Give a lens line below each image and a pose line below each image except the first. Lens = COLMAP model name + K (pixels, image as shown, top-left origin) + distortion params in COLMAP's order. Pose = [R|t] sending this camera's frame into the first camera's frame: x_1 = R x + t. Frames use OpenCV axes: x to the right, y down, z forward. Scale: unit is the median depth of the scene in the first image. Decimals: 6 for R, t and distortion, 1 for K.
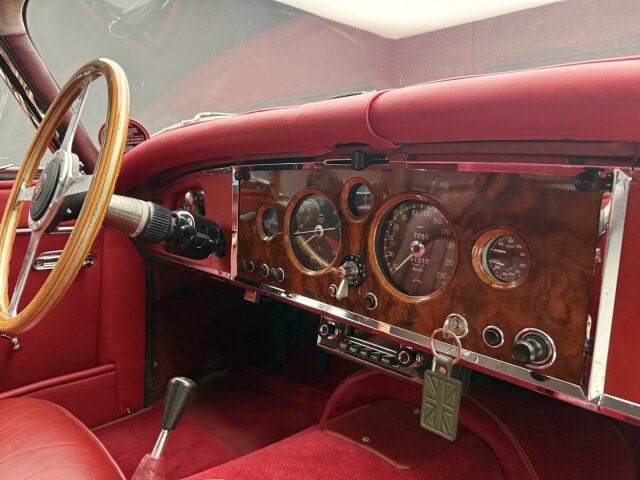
lens RADIAL K [[462.0, 0, 315.4], [0, 462.0, 237.1], [0, 0, 1]] dist [0.046272, -0.056987]
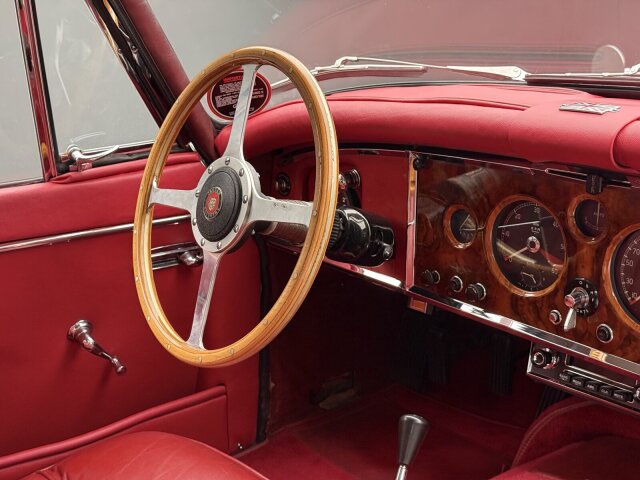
lens RADIAL K [[896.8, 0, 323.9], [0, 896.8, 241.7], [0, 0, 1]] dist [0.147985, 0.000000]
pose [[0.995958, -0.016214, -0.088345, -0.223282], [0.028101, 0.990445, 0.135012, -0.246766], [0.085312, -0.136949, 0.986898, -0.645153]]
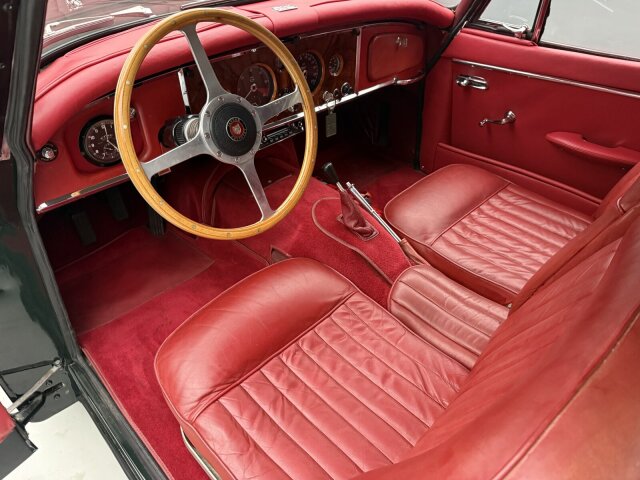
lens RADIAL K [[462.0, 0, 319.5], [0, 462.0, 234.5], [0, 0, 1]] dist [0.046272, -0.056987]
pose [[-0.035648, -0.601089, 0.798386, -1.717610], [0.140367, 0.787963, 0.599509, -0.588585], [-0.989458, 0.133439, 0.056284, 0.729559]]
